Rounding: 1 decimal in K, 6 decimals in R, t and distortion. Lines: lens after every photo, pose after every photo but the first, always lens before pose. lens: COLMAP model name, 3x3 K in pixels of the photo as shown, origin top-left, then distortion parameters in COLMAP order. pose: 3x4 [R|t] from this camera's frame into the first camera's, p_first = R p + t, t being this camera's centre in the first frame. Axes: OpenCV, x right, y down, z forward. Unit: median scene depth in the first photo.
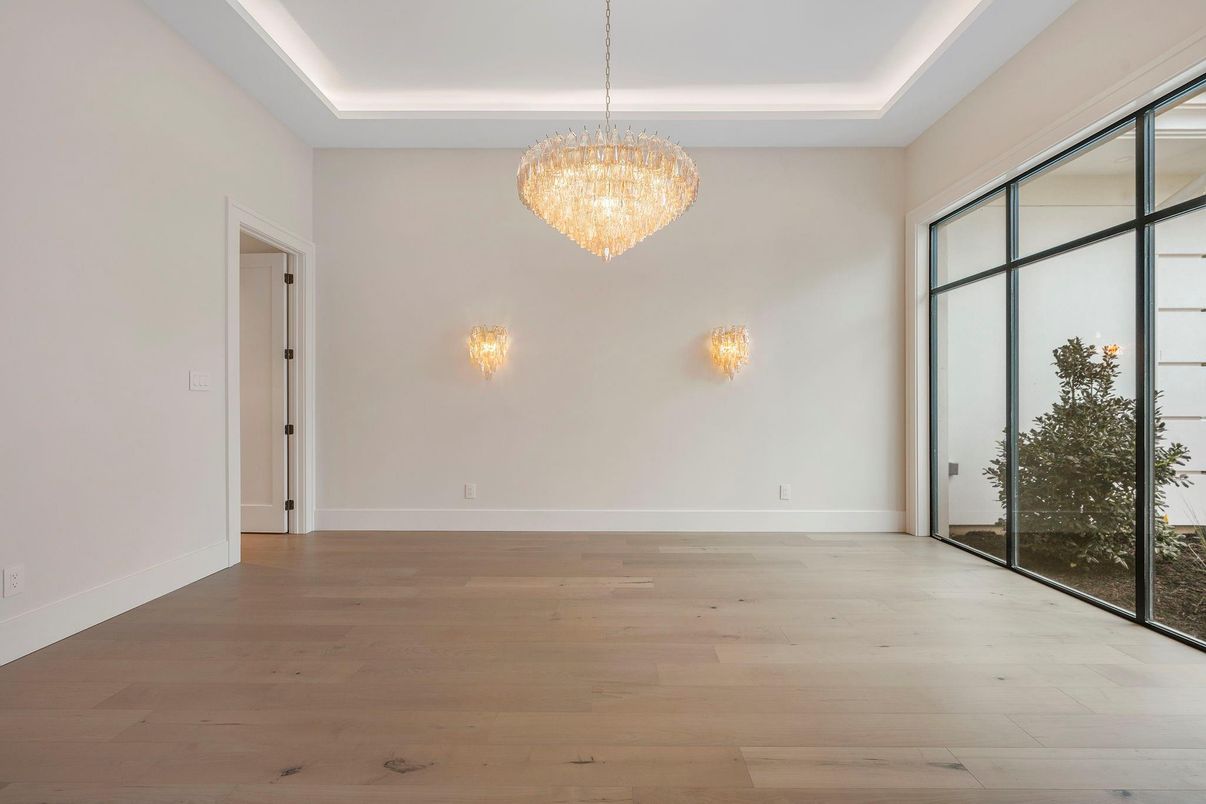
lens RADIAL K [[531.0, 0, 604.9], [0, 531.0, 405.1], [0, 0, 1]] dist [-0.001395, -0.000088]
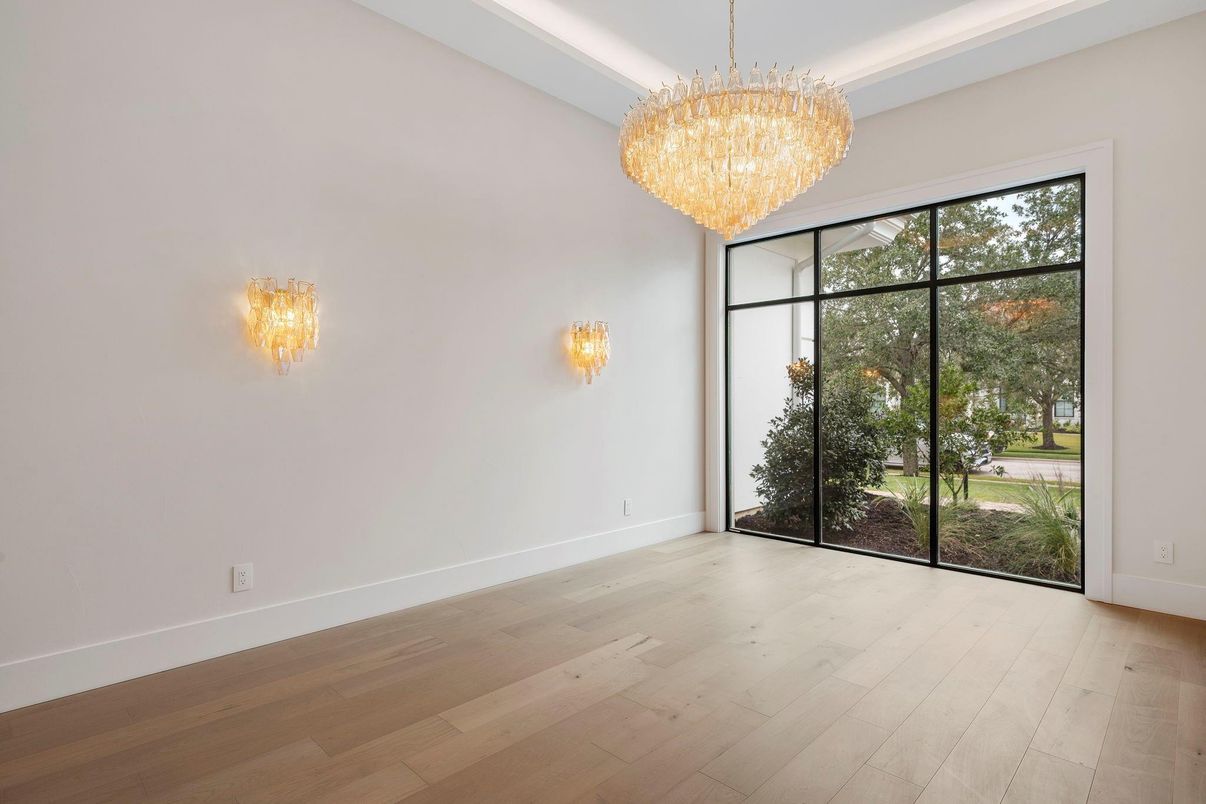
lens RADIAL K [[619.2, 0, 603.1], [0, 619.2, 399.5], [0, 0, 1]] dist [-0.003533, 0.000224]
pose [[0.687118, 0.000417, 0.726546, -0.508744], [0.003927, 0.999983, -0.004288, -0.019484], [-0.726535, 0.005799, 0.687105, 0.317700]]
